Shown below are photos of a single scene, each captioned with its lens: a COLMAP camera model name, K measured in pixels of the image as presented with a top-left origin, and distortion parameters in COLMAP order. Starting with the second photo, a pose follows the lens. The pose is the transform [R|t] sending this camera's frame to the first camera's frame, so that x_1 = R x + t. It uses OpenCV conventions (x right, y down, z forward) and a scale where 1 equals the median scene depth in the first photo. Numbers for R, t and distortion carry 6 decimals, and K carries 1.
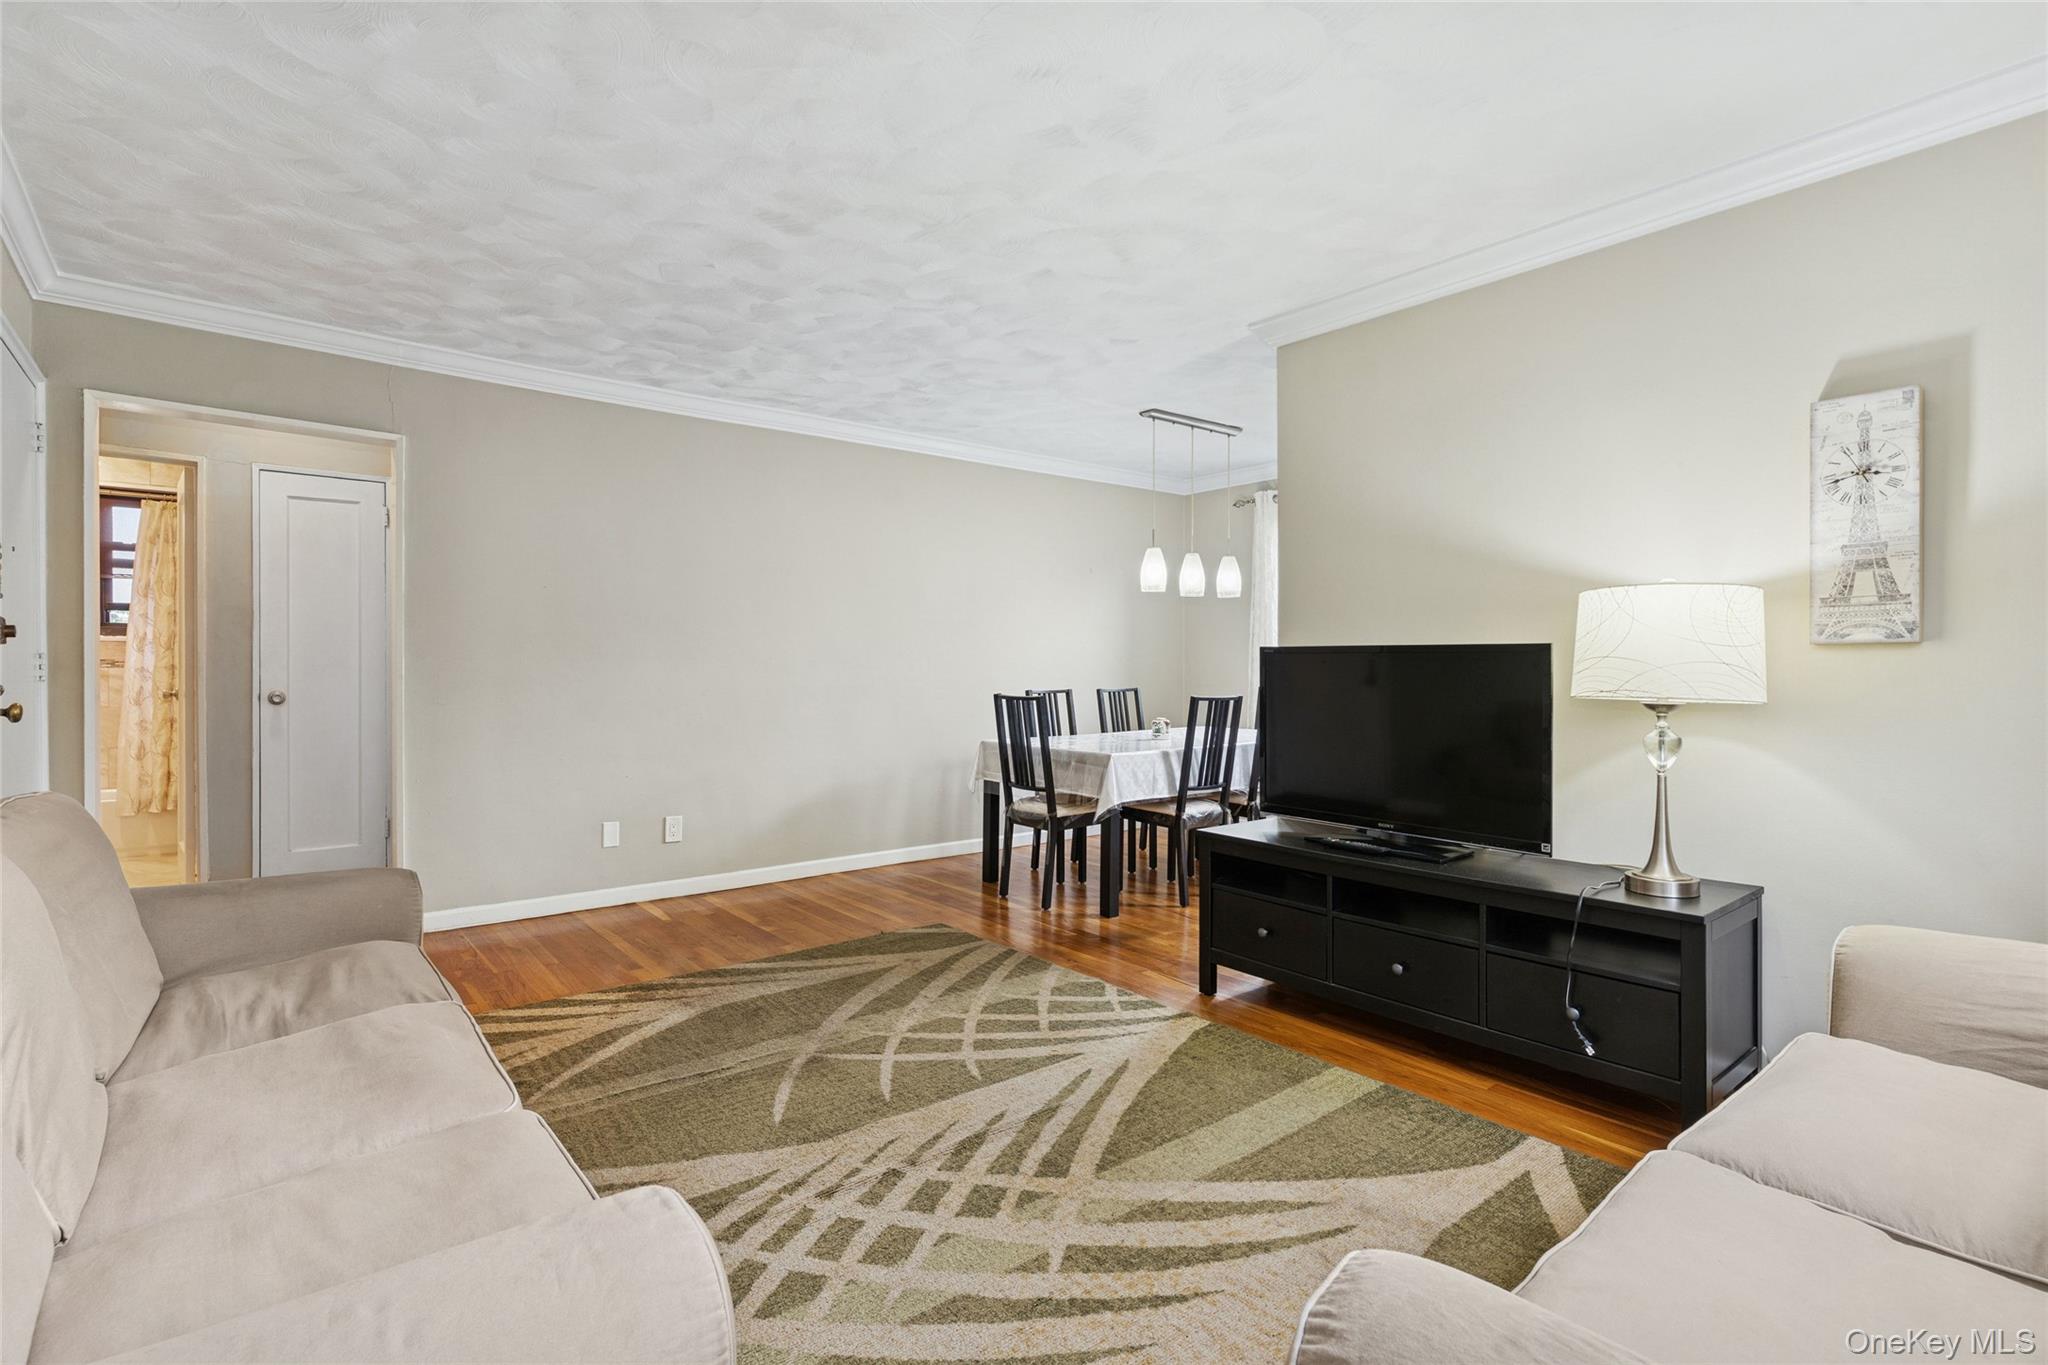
lens RADIAL K [[980.7, 0, 1024.0], [0, 980.7, 682.5], [0, 0, 1]] dist [0.001957, 0.000255]
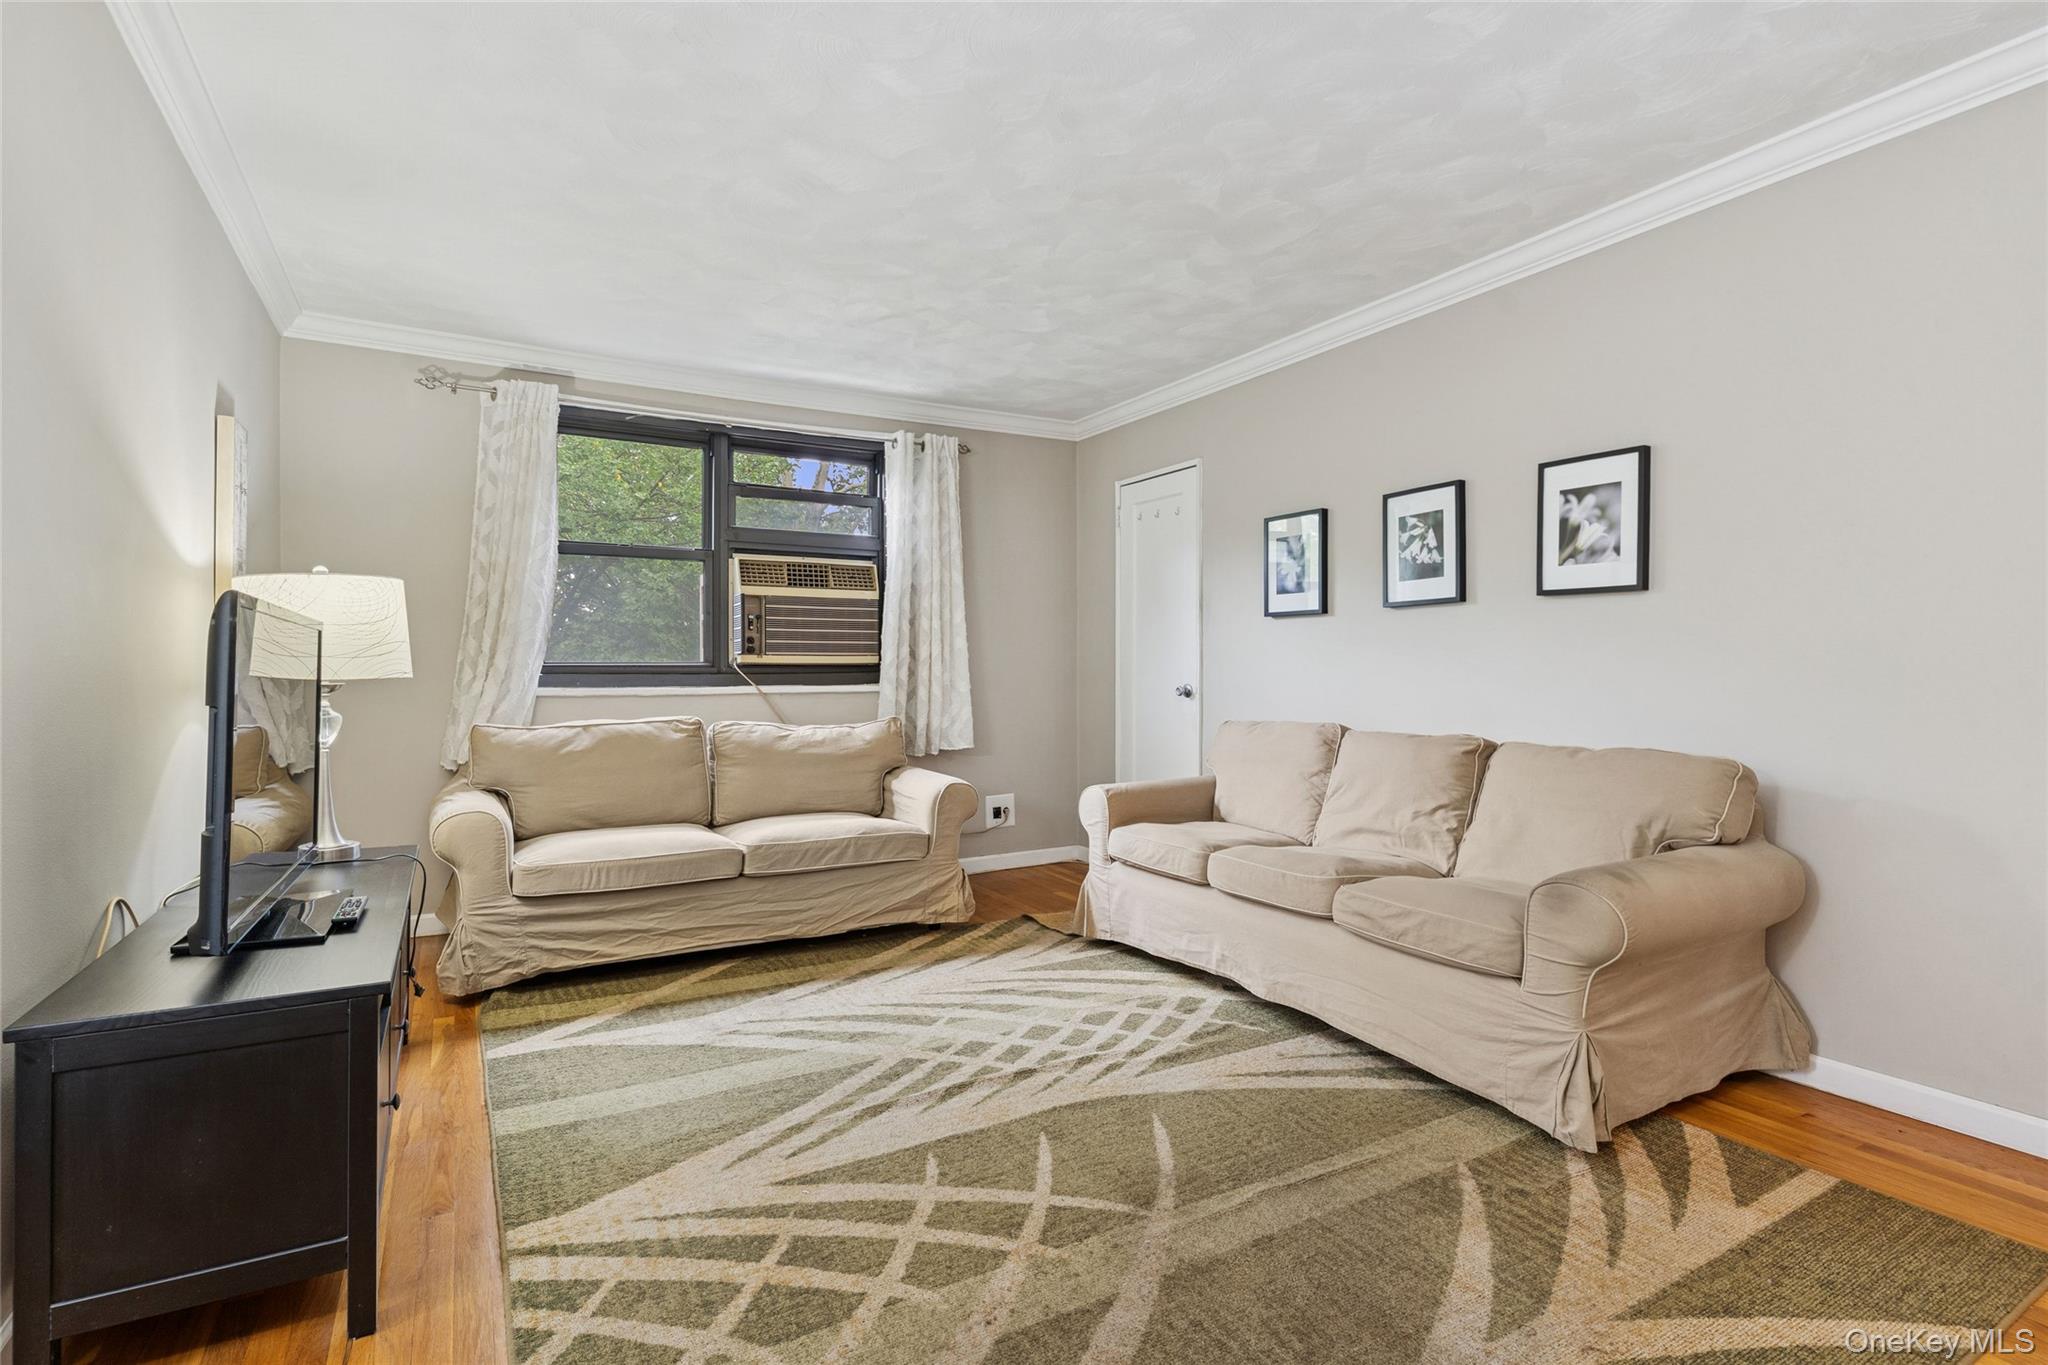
lens RADIAL K [[980.5, 0, 1008.4], [0, 980.5, 678.8], [0, 0, 1]] dist [0.001079, 0.000287]
pose [[-0.983657, -0.007828, 0.179883, -0.214139], [-0.004702, 0.999831, 0.017794, -0.003780], [-0.179992, 0.016658, -0.983527, 1.513528]]
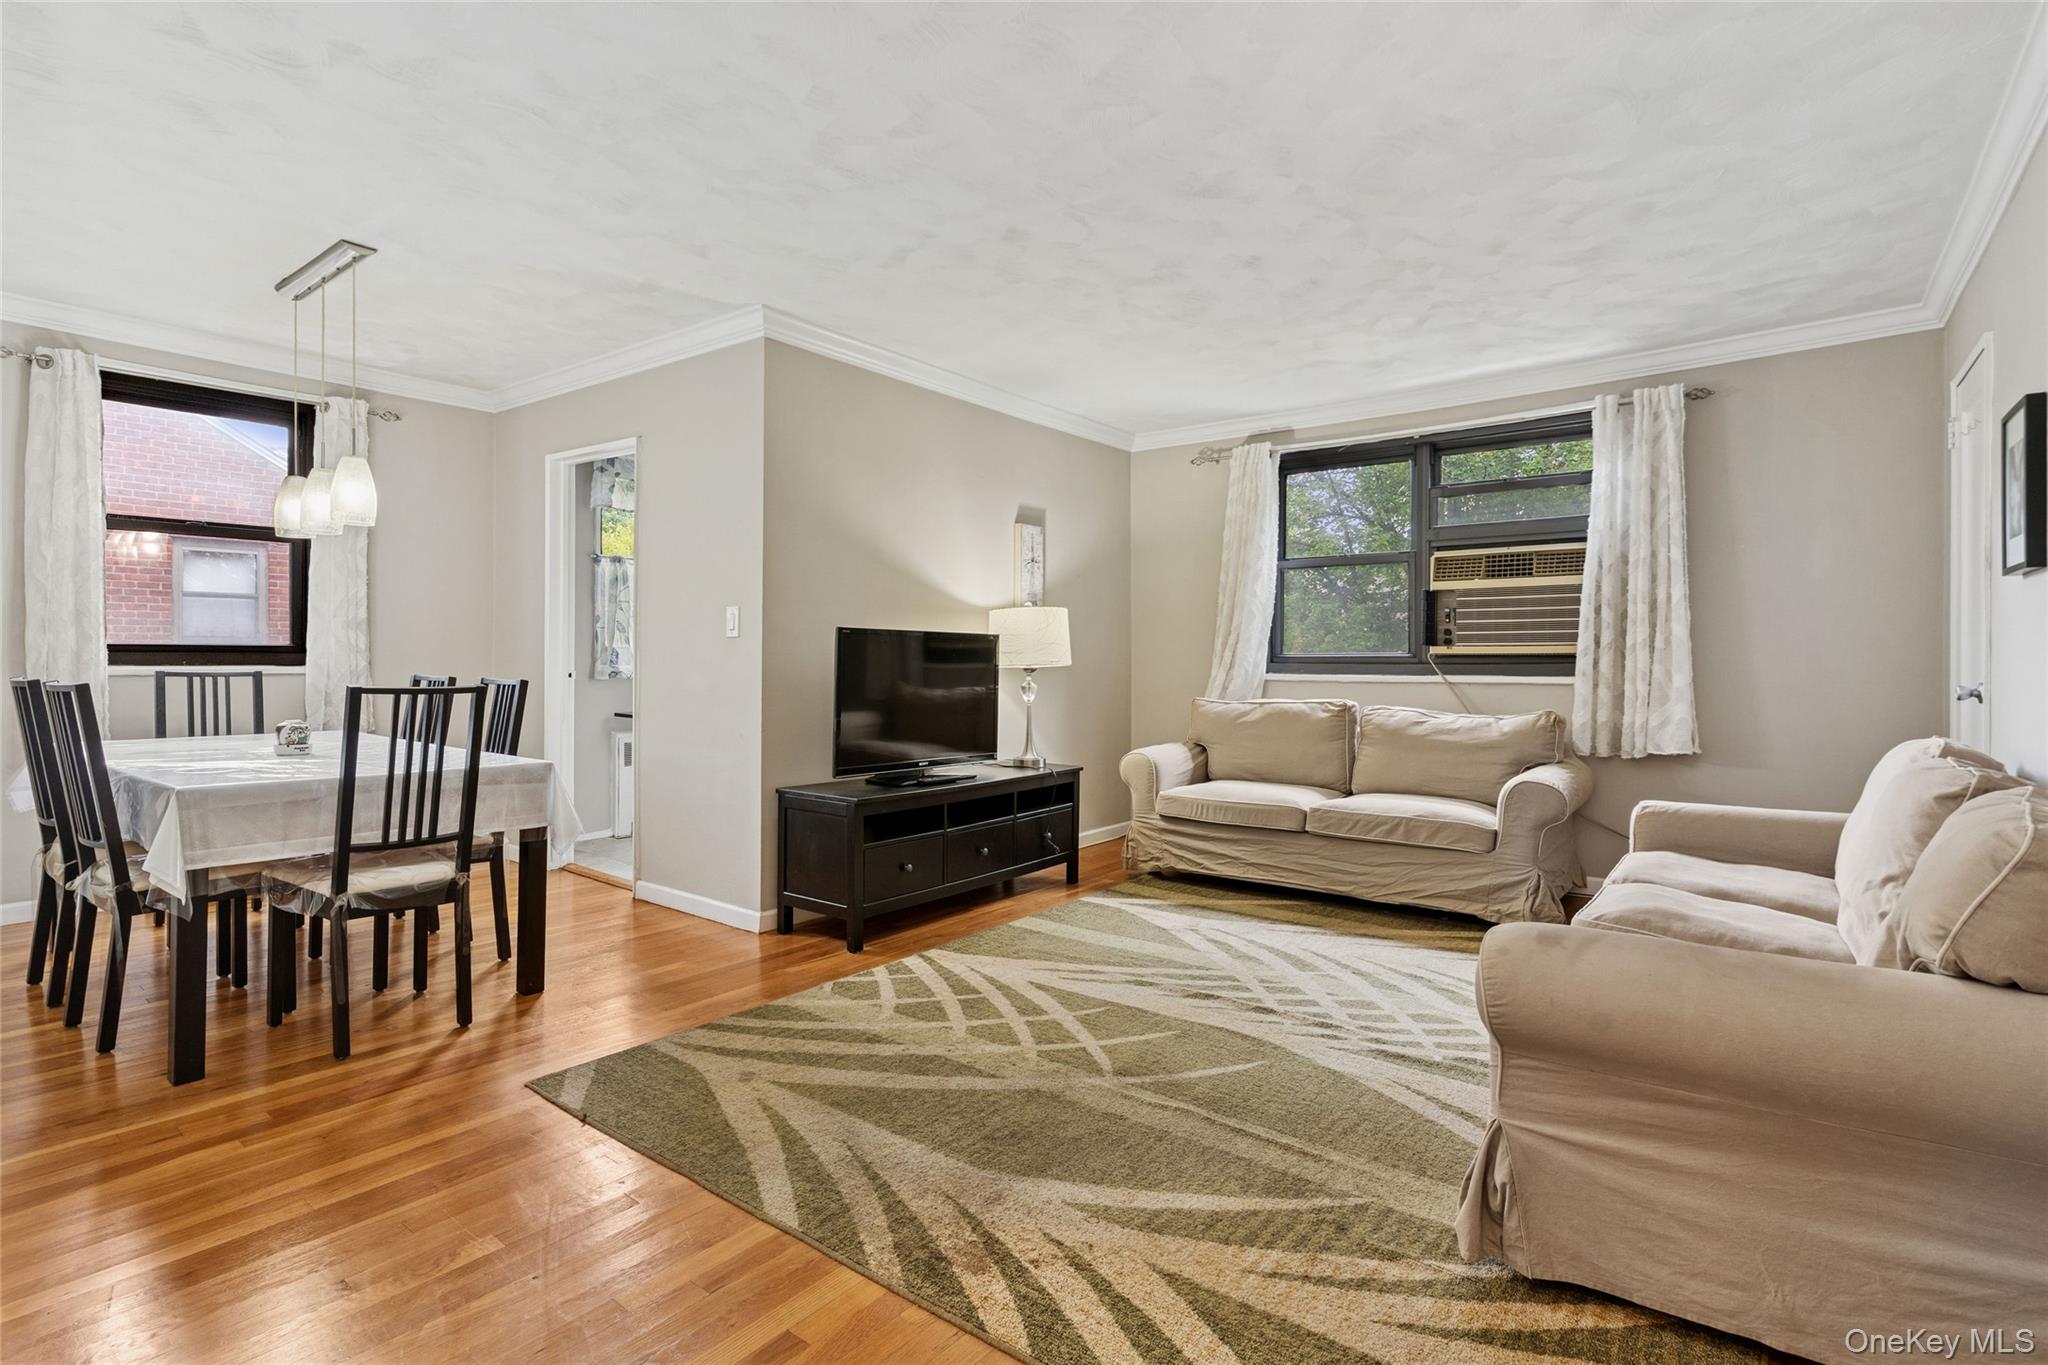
lens RADIAL K [[980.5, 0, 1008.4], [0, 980.5, 678.8], [0, 0, 1]] dist [0.001079, 0.000287]
pose [[-0.216355, -0.025537, 0.975981, -0.950016], [0.005814, 0.999606, 0.027444, -0.006743], [-0.976297, 0.011612, -0.216122, 1.150251]]
